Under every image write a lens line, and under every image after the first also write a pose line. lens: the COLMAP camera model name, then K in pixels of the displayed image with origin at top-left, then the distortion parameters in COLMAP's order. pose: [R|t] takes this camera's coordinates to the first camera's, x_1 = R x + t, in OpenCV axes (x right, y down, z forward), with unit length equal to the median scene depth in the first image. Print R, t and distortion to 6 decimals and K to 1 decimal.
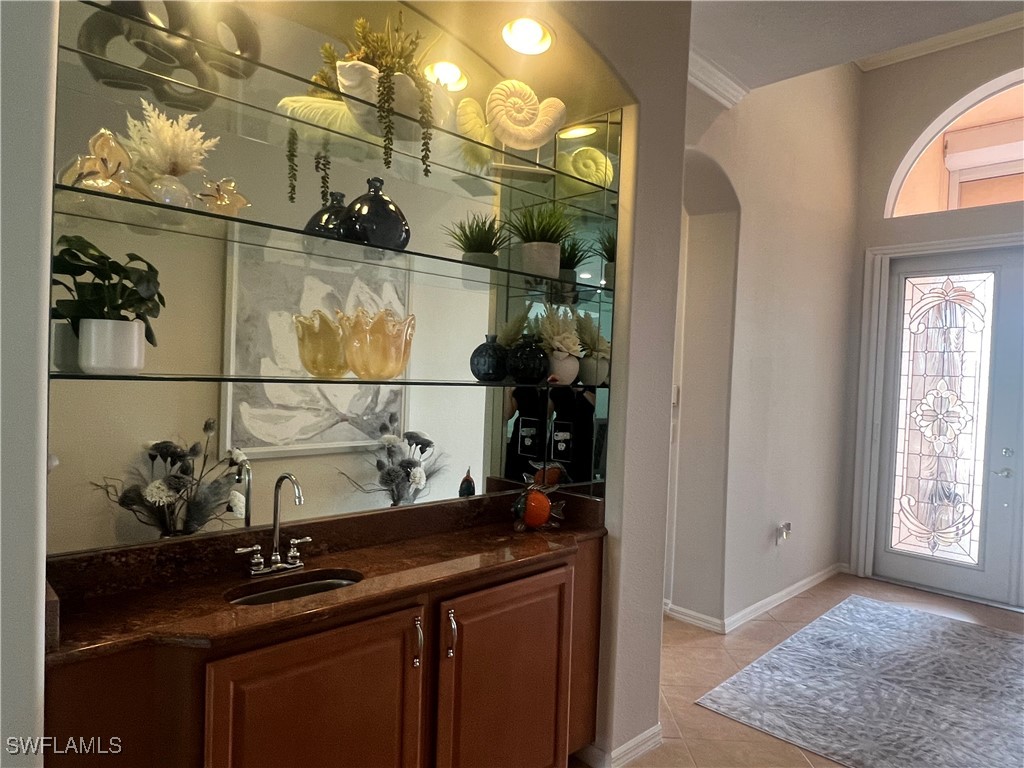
lens RADIAL K [[637.8, 0, 513.2], [0, 637.8, 387.3], [0, 0, 1]] dist [0.006358, 0.004327]
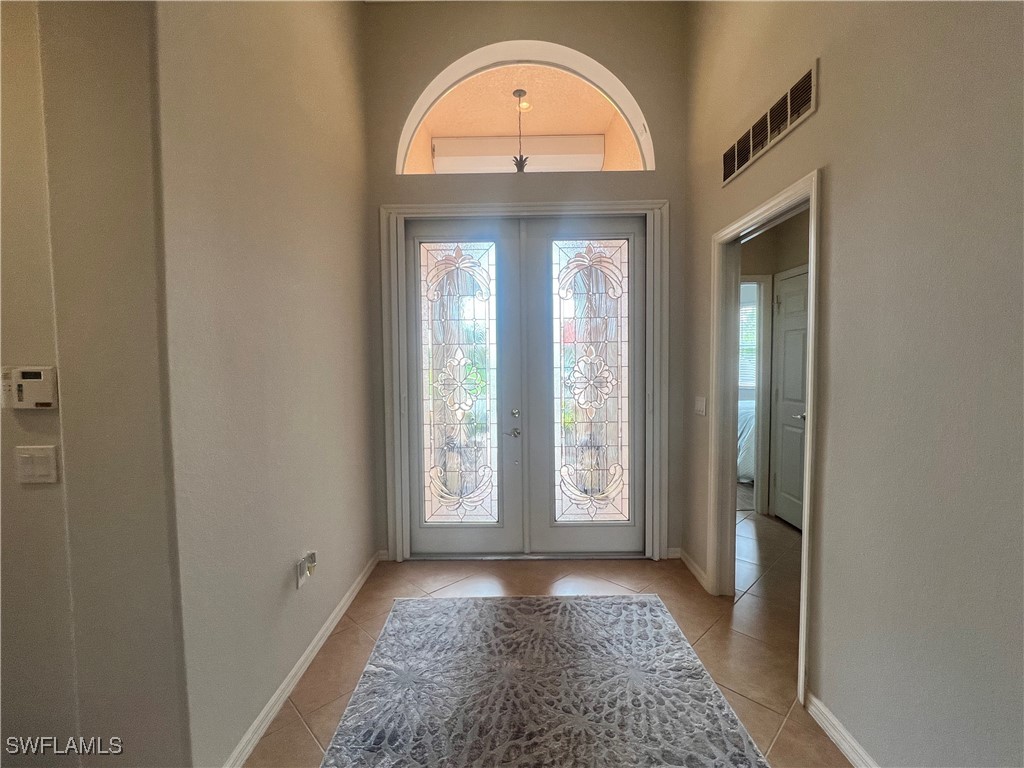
lens RADIAL K [[452.7, 0, 512.3], [0, 452.7, 384.3], [0, 0, 1]] dist [-0.011102, 0.000012]
pose [[0.700131, -0.079224, 0.709605, 0.216965], [0.054104, 0.996854, 0.057913, 0.008512], [-0.711962, -0.002154, 0.702215, 0.433002]]
